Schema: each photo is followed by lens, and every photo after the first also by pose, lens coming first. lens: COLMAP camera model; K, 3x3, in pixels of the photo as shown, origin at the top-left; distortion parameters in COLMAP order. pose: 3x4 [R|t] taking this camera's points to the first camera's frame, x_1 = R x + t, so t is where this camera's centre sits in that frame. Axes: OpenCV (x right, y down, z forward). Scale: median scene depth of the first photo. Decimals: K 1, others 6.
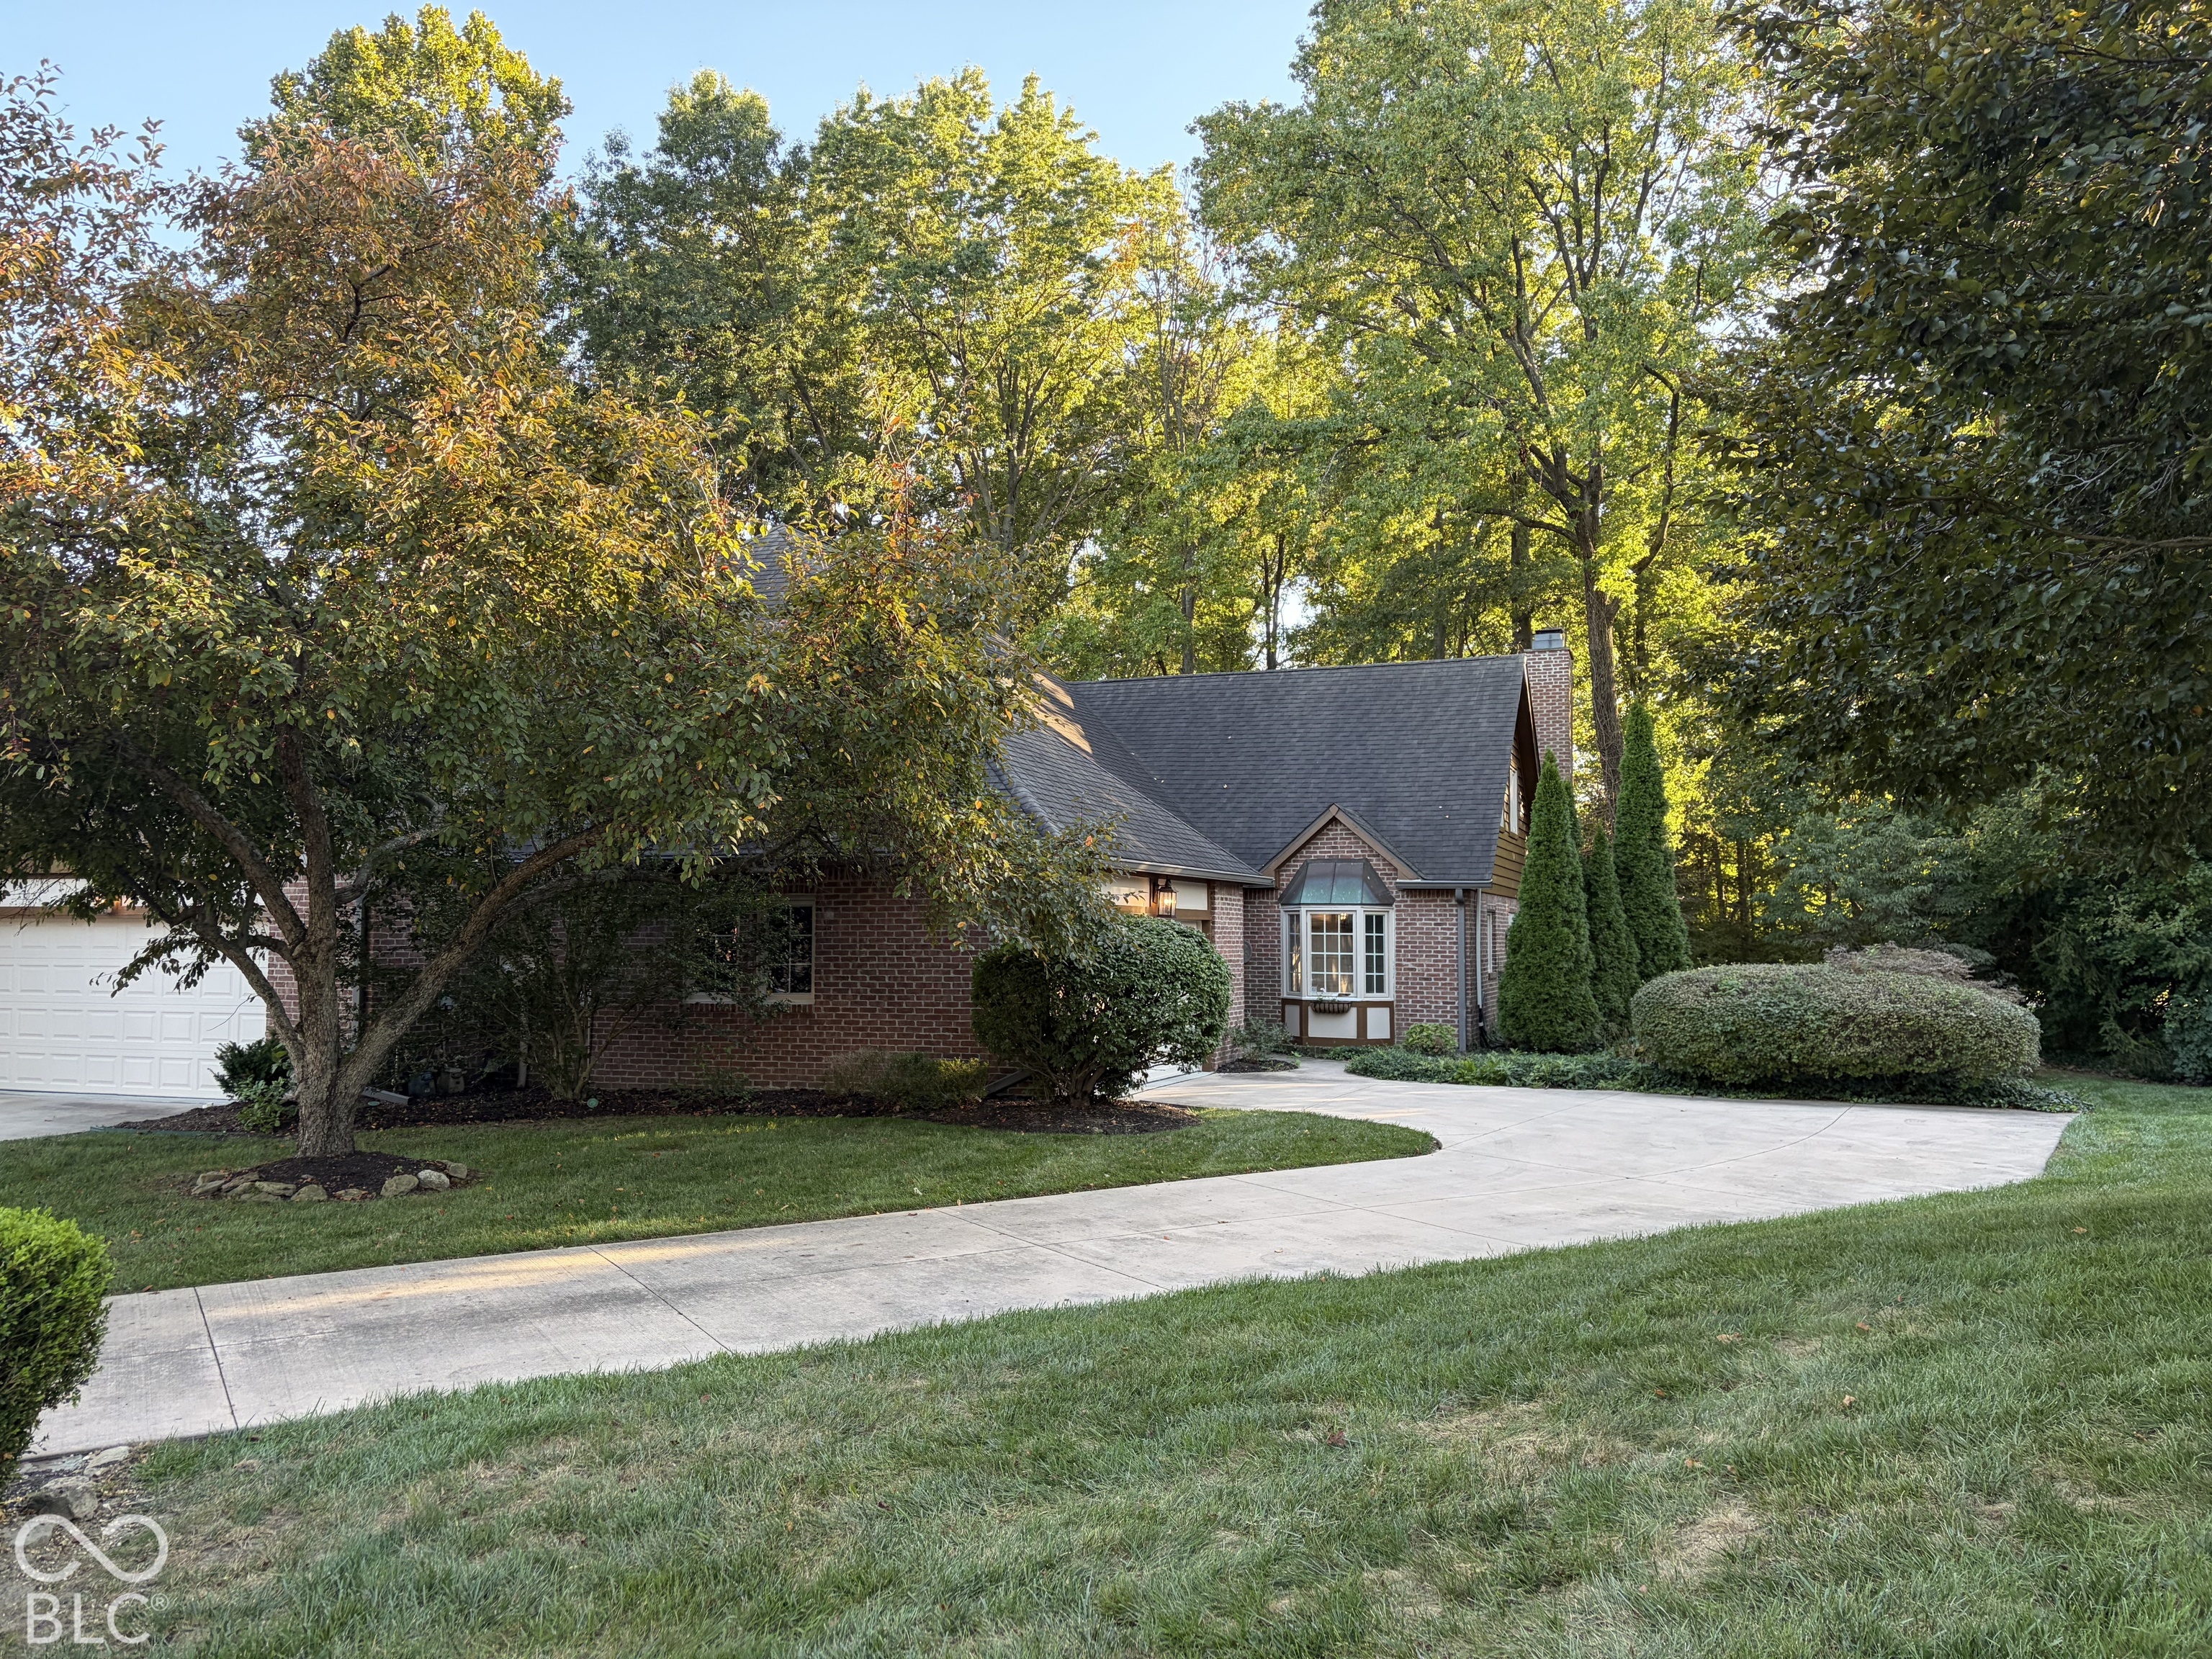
lens RADIAL K [[1667.2, 0, 1106.9], [0, 1667.2, 838.4], [0, 0, 1]] dist [0.027261, -0.006104]
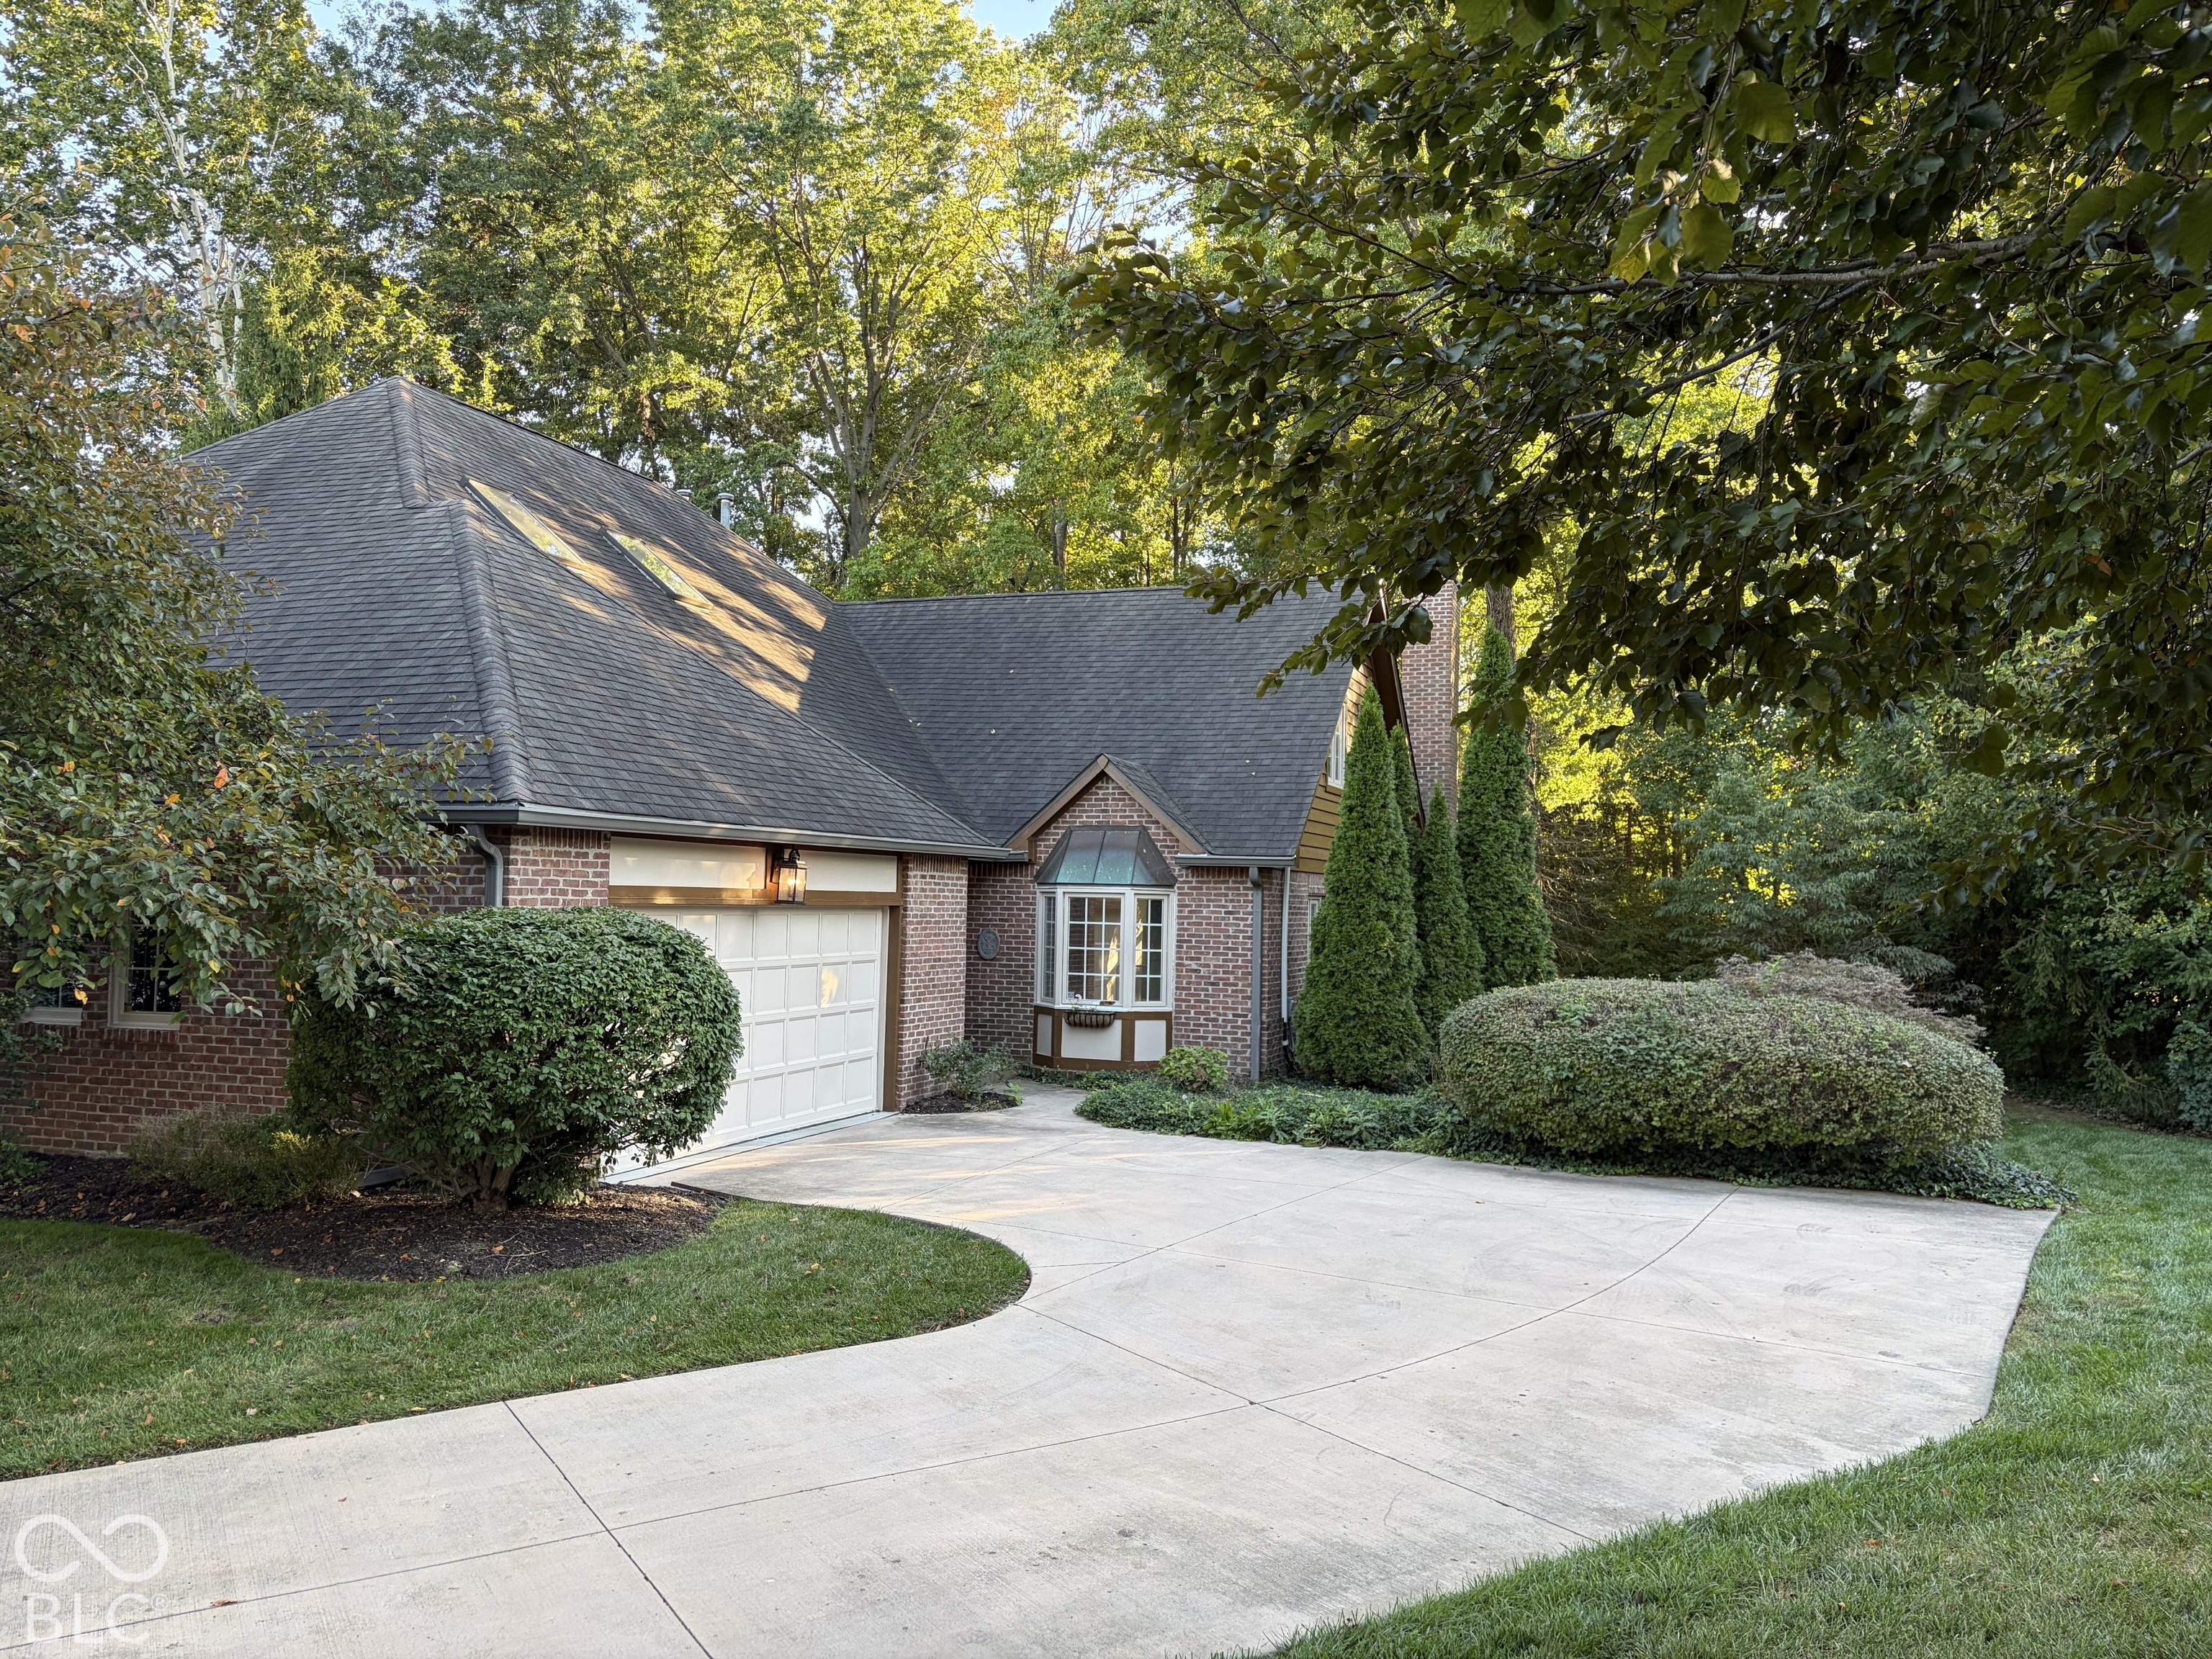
lens RADIAL K [[1671.2, 0, 1106.0], [0, 1671.2, 829.5], [0, 0, 1]] dist [0.050444, -0.044681]
pose [[0.999826, 0.015633, 0.010130, 0.134134], [-0.015788, 0.999757, 0.015385, 0.002217], [-0.009887, -0.015543, 0.999830, 0.234711]]
